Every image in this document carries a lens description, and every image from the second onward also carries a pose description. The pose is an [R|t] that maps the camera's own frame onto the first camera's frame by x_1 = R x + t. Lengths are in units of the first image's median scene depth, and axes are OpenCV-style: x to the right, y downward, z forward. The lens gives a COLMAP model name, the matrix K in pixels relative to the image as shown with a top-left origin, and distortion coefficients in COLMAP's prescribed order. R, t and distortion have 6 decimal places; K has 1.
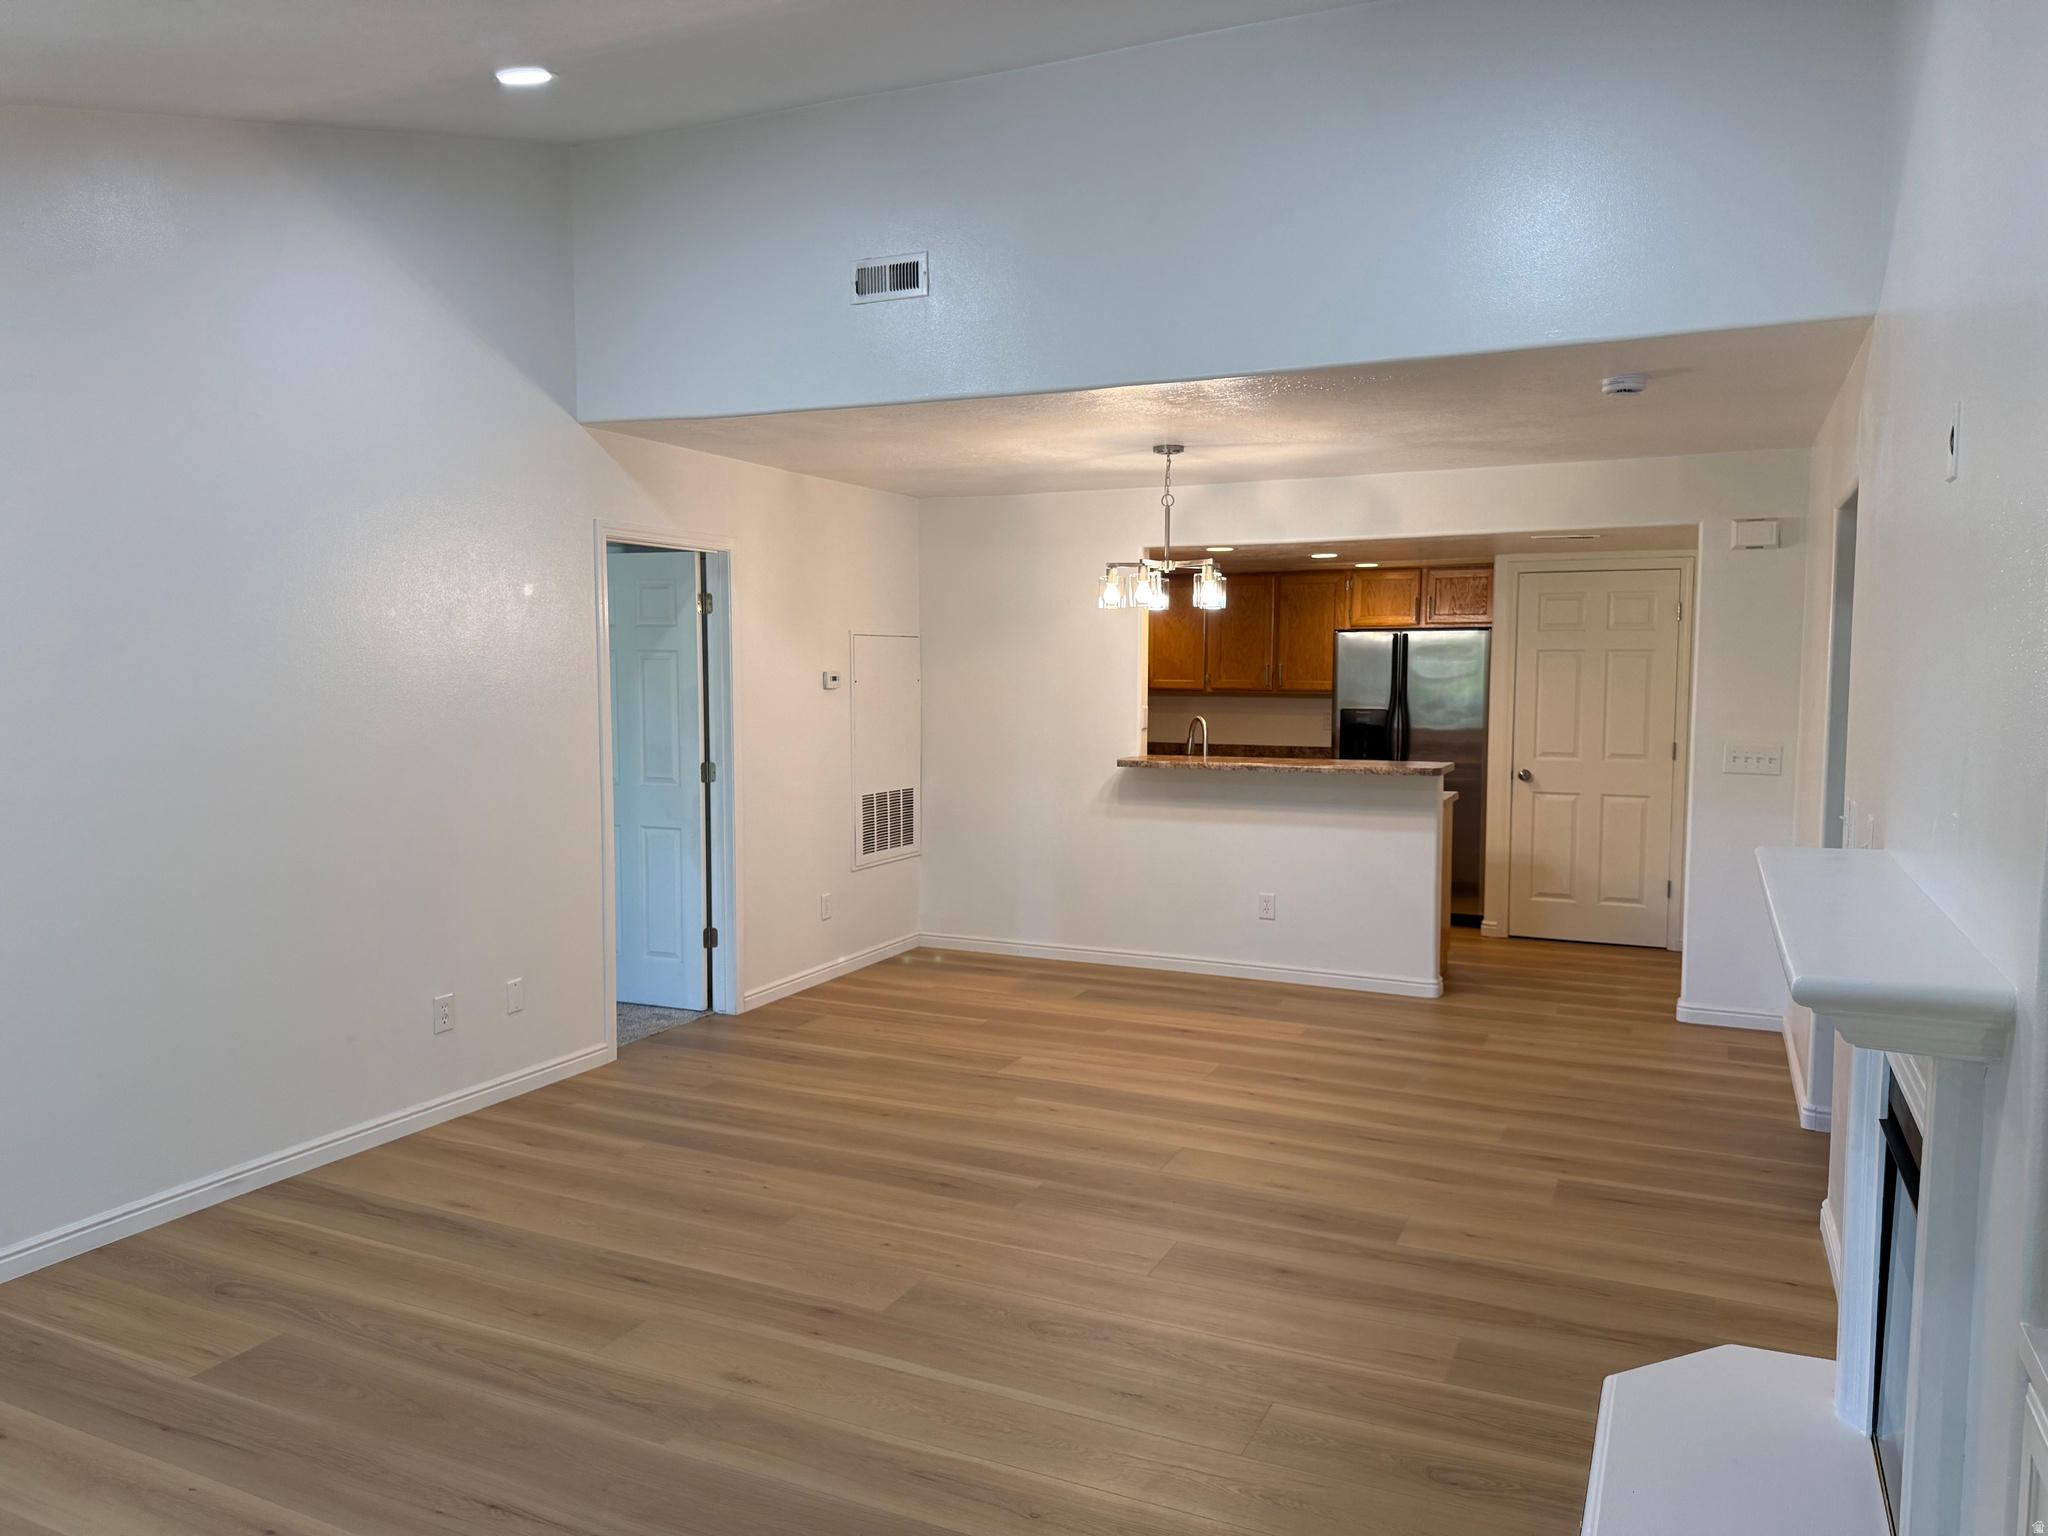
lens RADIAL K [[1430.2, 0, 1019.1], [0, 1430.2, 768.7], [0, 0, 1]] dist [0.052563, -0.070307]
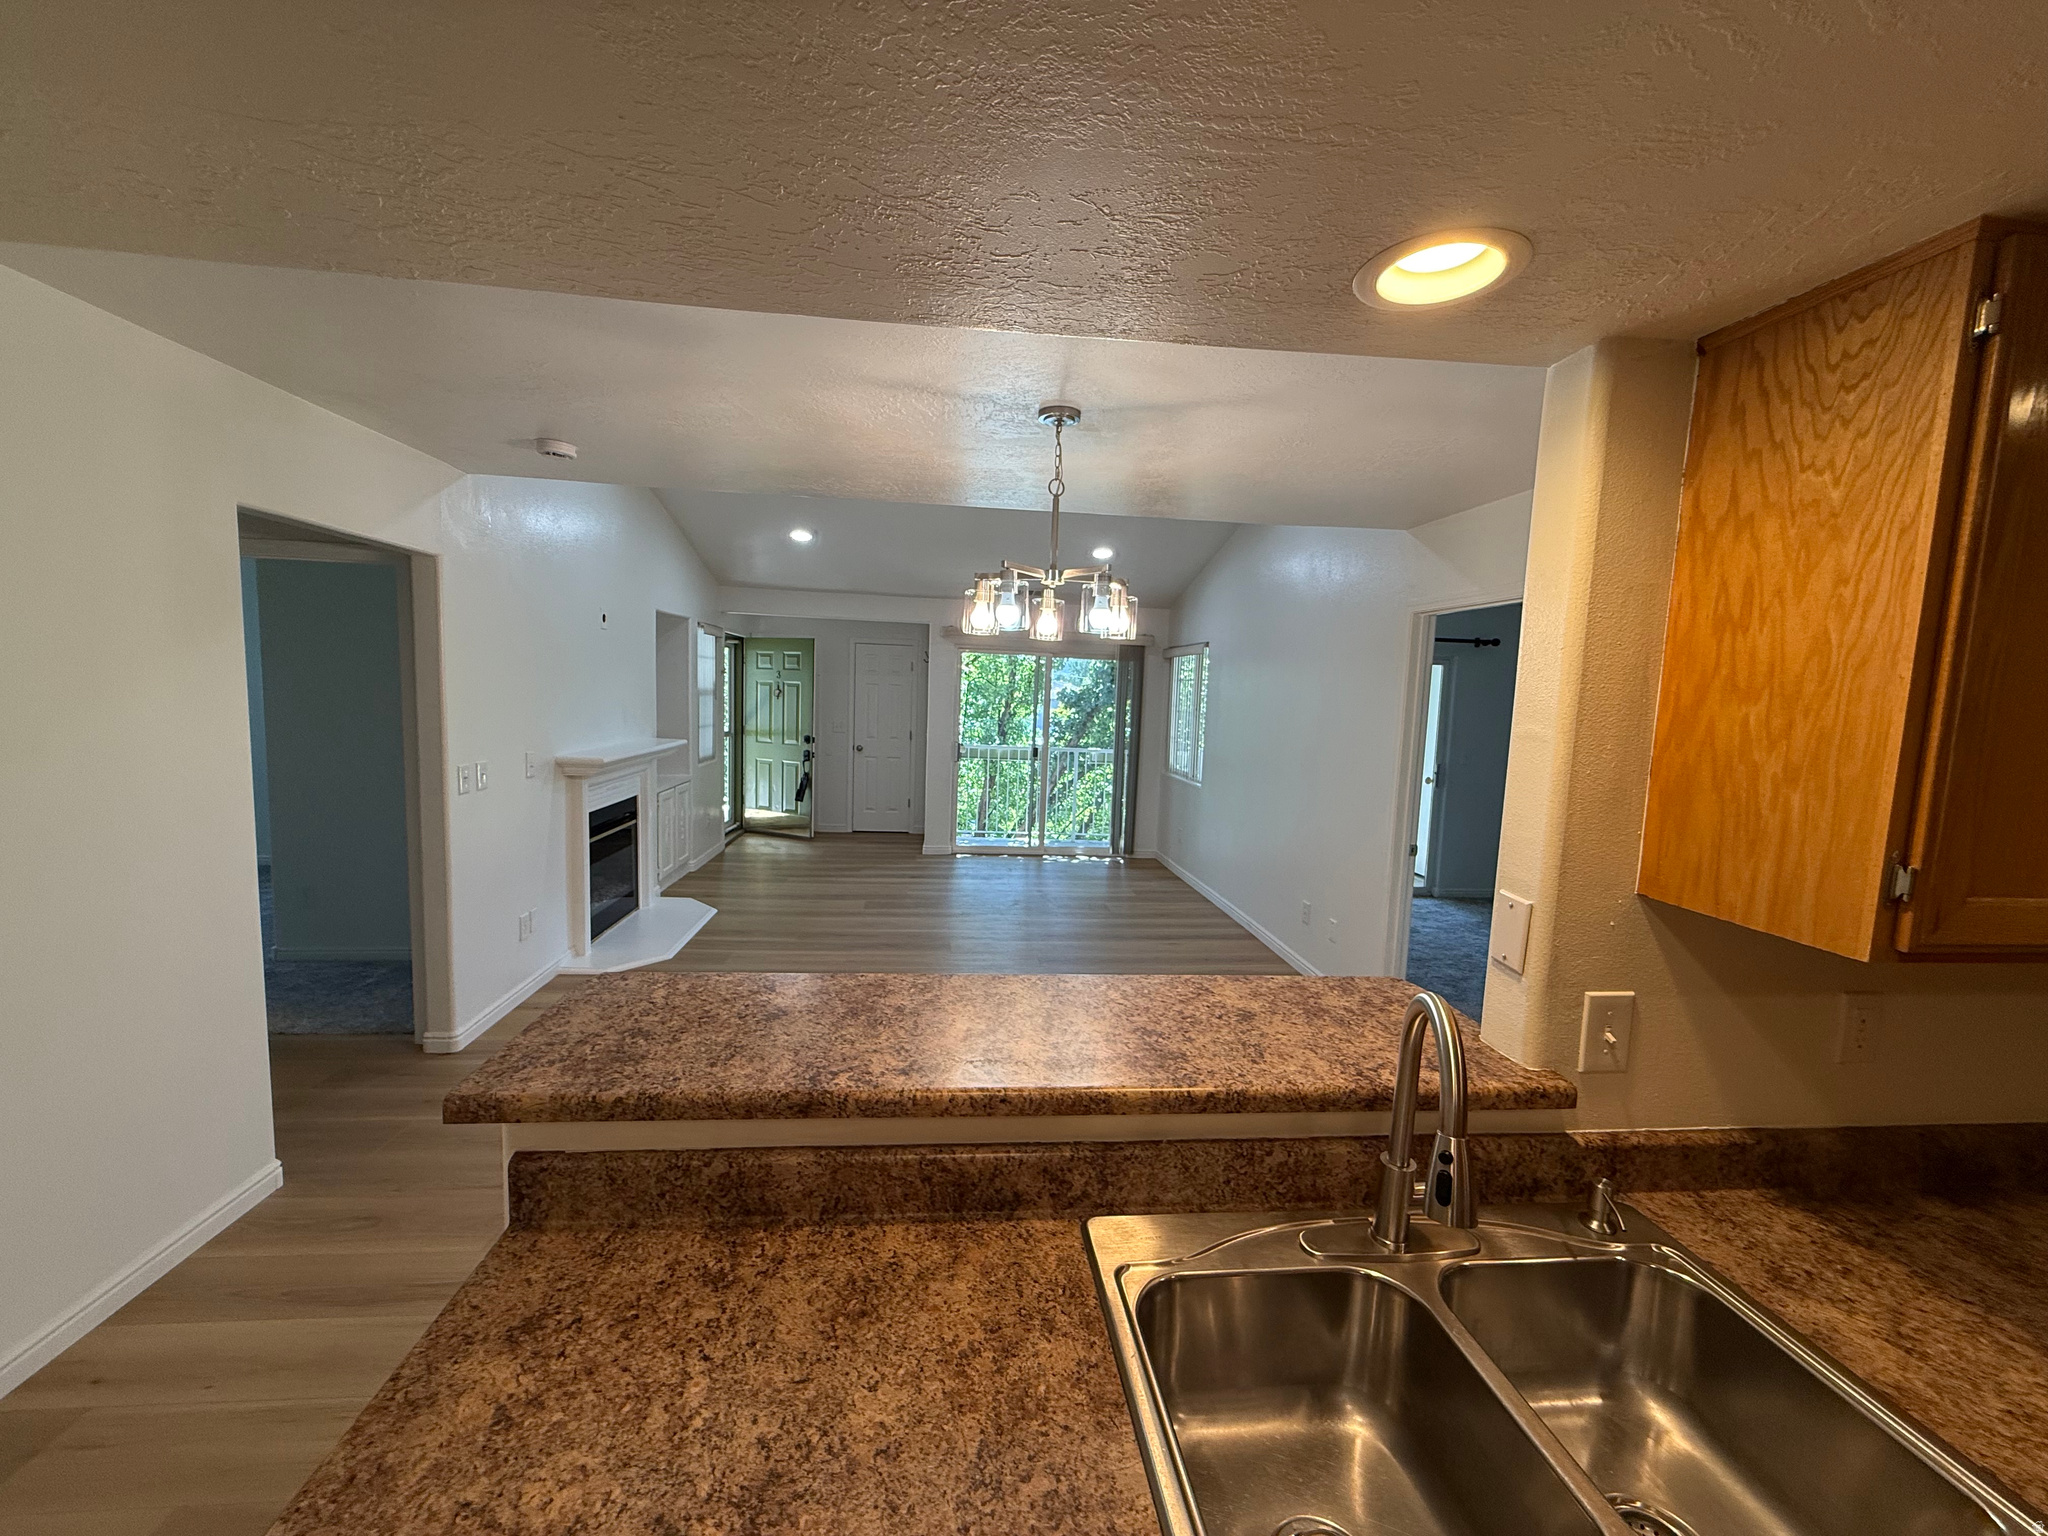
lens RADIAL K [[826.7, 0, 1023.7], [0, 826.7, 774.4], [0, 0, 1]] dist [0.000301, -0.000001]
pose [[-0.857668, 0.019046, -0.513850, 0.416791], [-0.081201, 0.981758, 0.171923, -0.142619], [0.507751, 0.189178, -0.840476, 1.696048]]
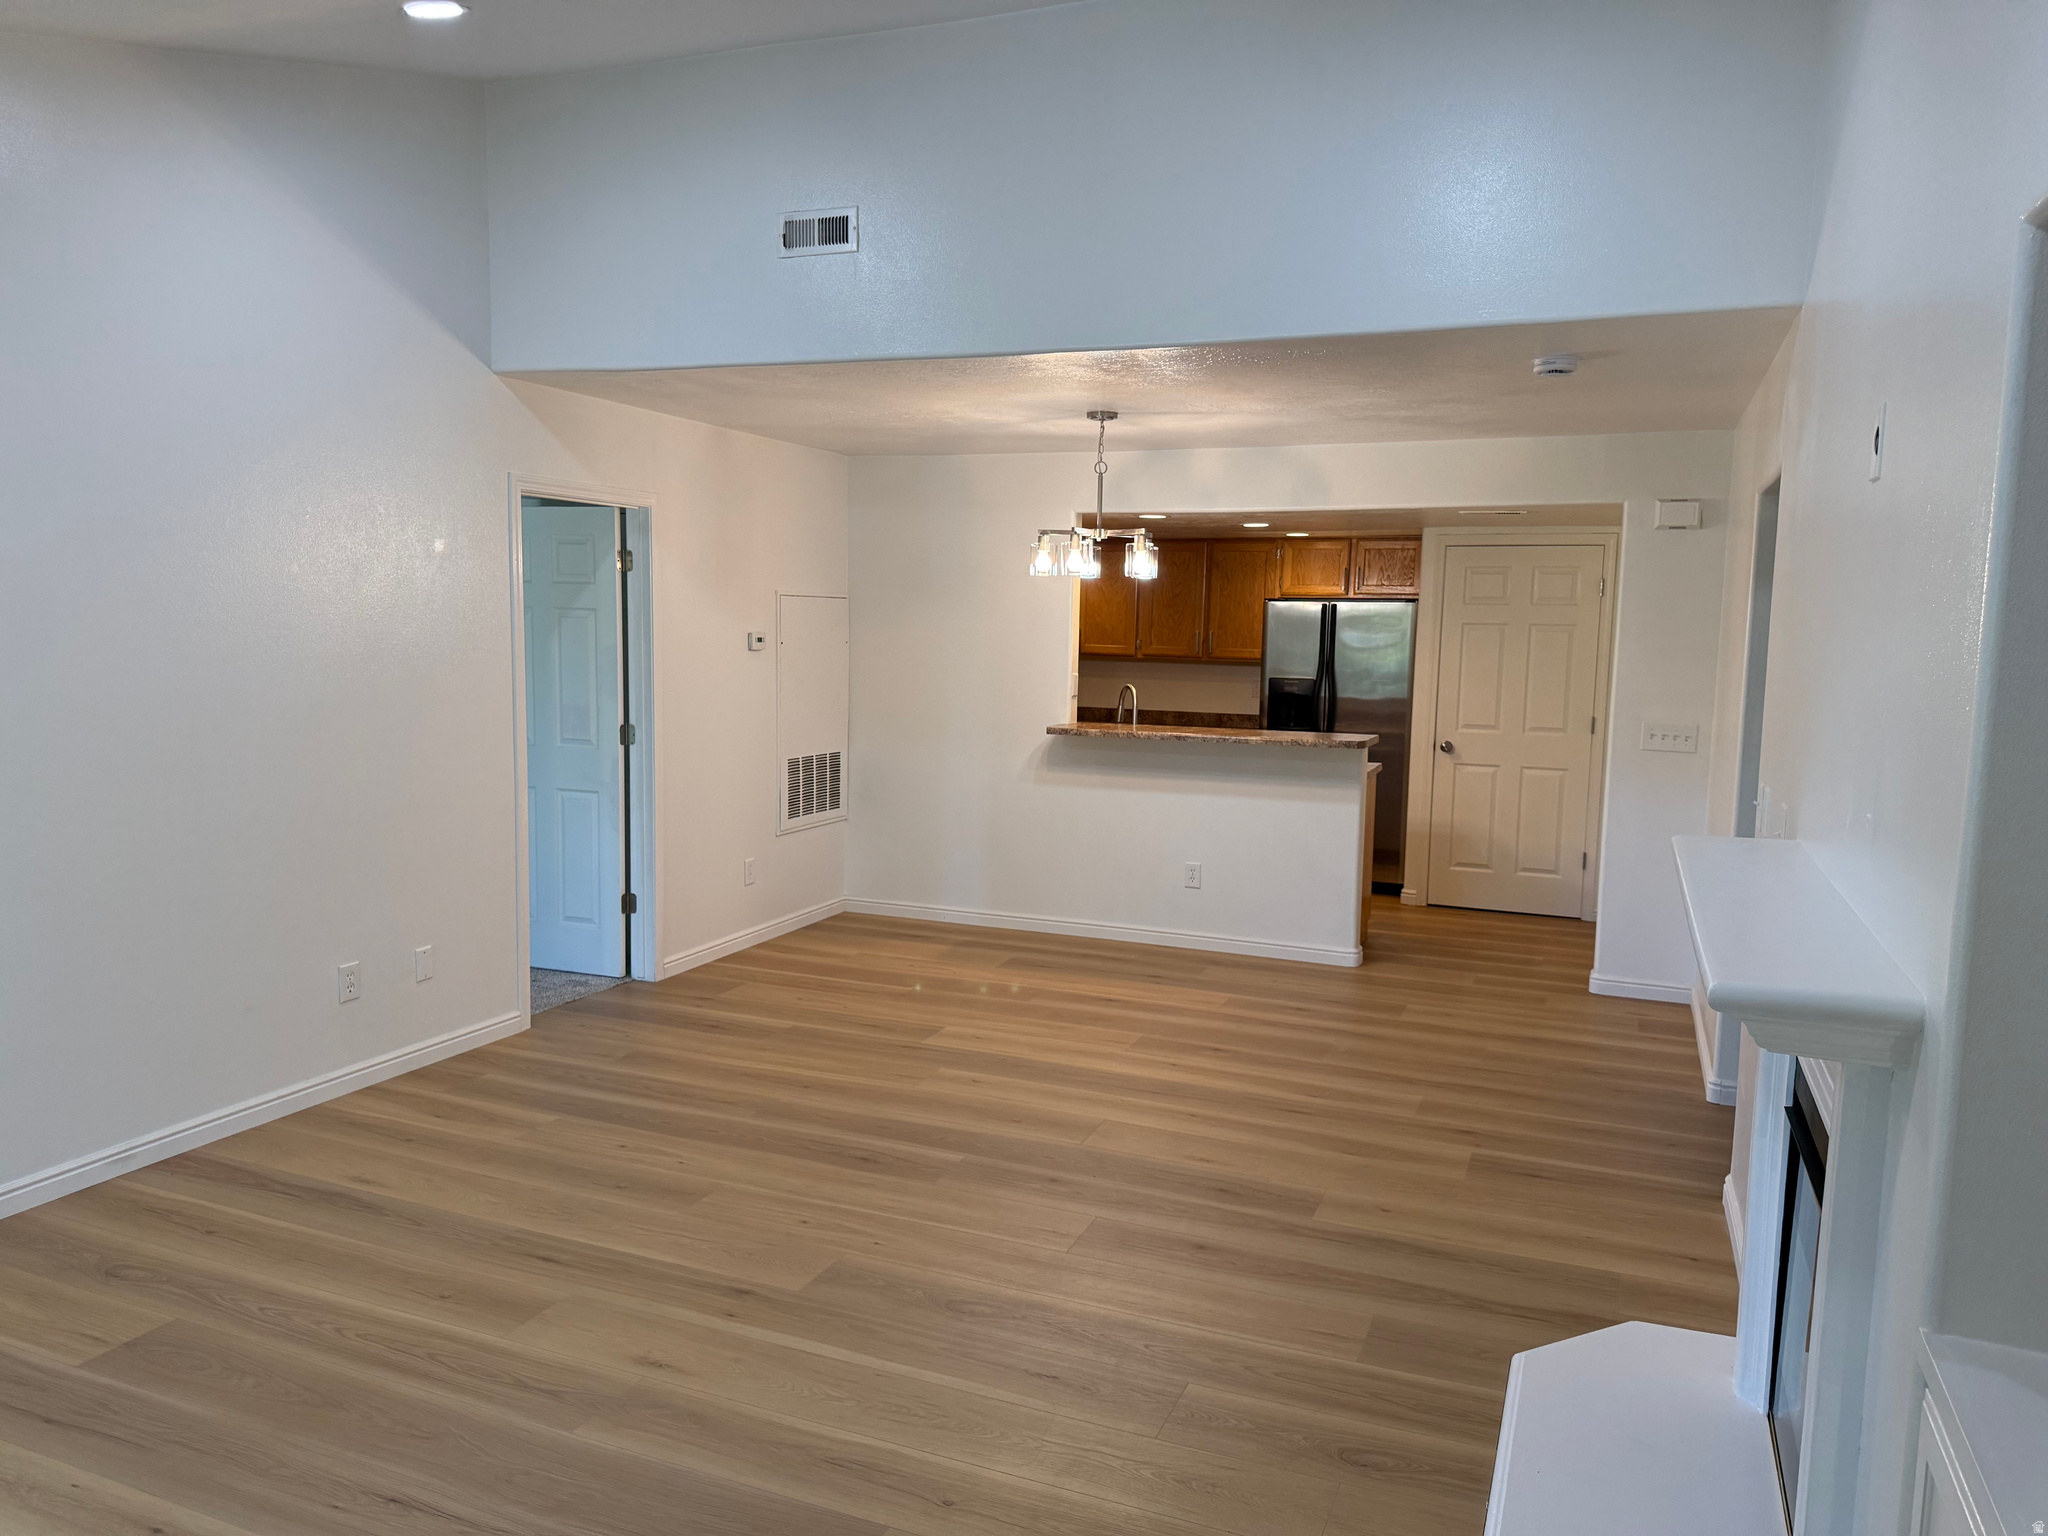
lens RADIAL K [[1428.9, 0, 1024.0], [0, 1428.9, 768.0], [0, 0, 1]] dist [0.069112, -0.102093]
pose [[0.998554, 0.012907, 0.052188, 0.002562], [-0.014479, 0.999449, 0.029851, -0.010720], [-0.051774, -0.030563, 0.998191, 0.010627]]
